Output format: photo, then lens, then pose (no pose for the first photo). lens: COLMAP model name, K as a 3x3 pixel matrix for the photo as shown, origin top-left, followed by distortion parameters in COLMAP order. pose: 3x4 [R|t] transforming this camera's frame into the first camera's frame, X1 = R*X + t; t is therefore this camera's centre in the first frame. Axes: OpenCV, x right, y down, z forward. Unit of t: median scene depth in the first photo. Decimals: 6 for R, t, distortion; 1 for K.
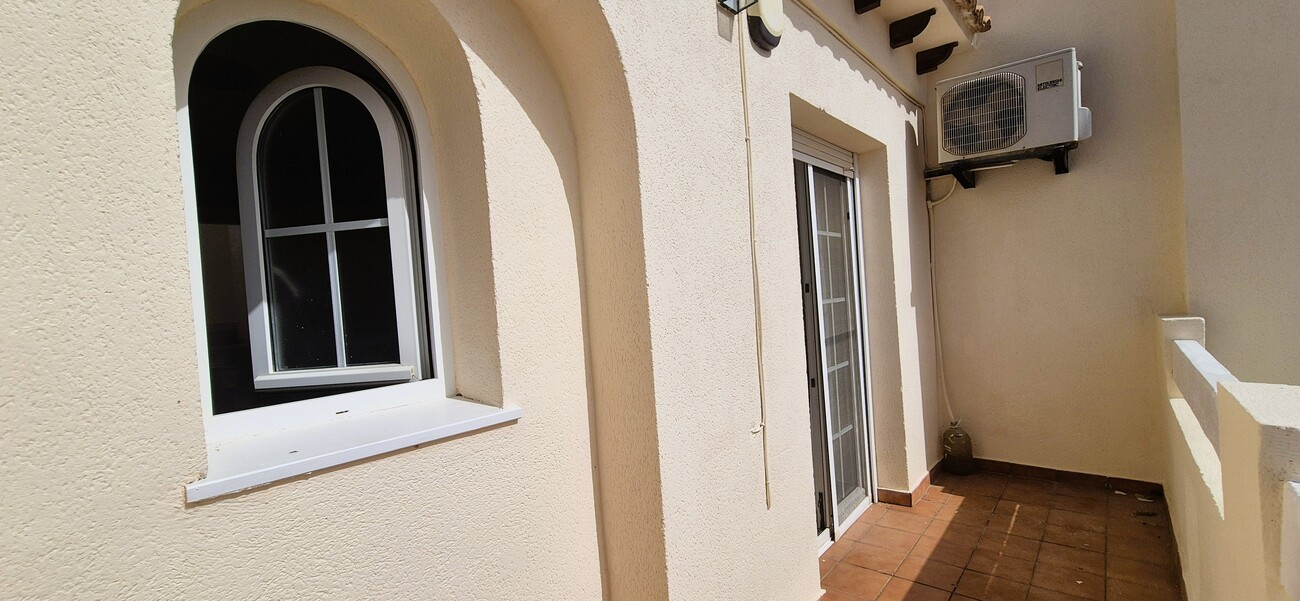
lens RADIAL K [[536.2, 0, 650.0], [0, 536.2, 300.5], [0, 0, 1]] dist [0.011851, 0.000403]
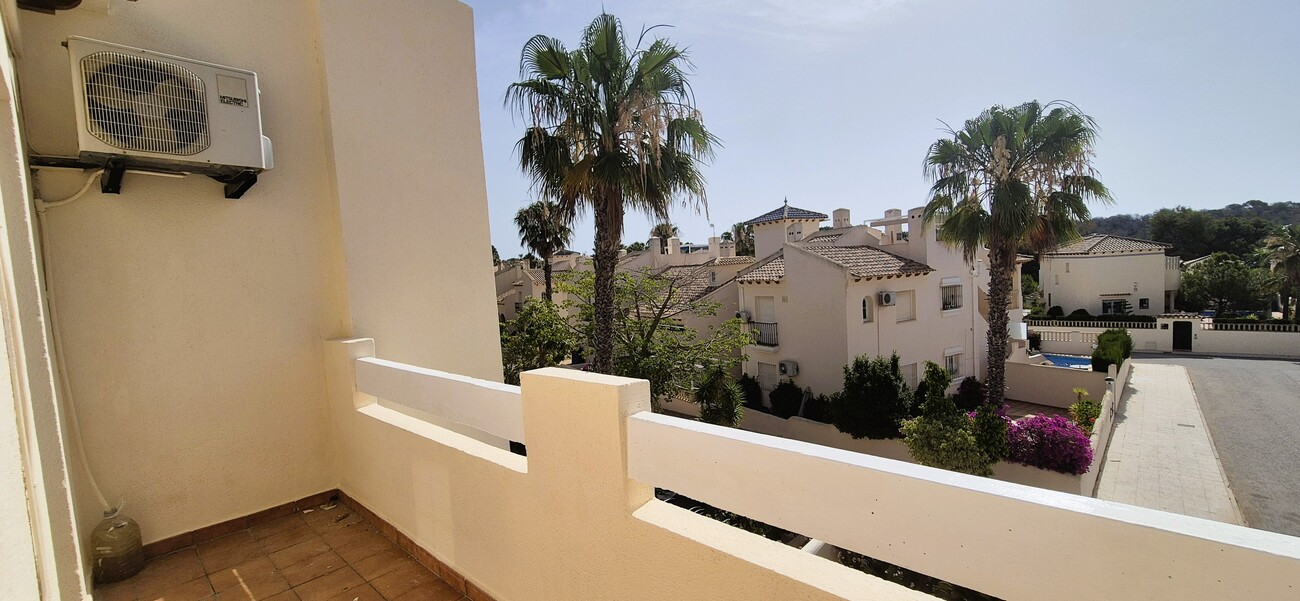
lens RADIAL K [[541.6, 0, 652.8], [0, 541.6, 302.0], [0, 0, 1]] dist [-0.001724, 0.000064]
pose [[0.045999, -0.001335, 0.998941, -0.151678], [0.067328, 0.997729, -0.001767, -0.004335], [-0.996670, 0.067338, 0.045984, 0.253924]]
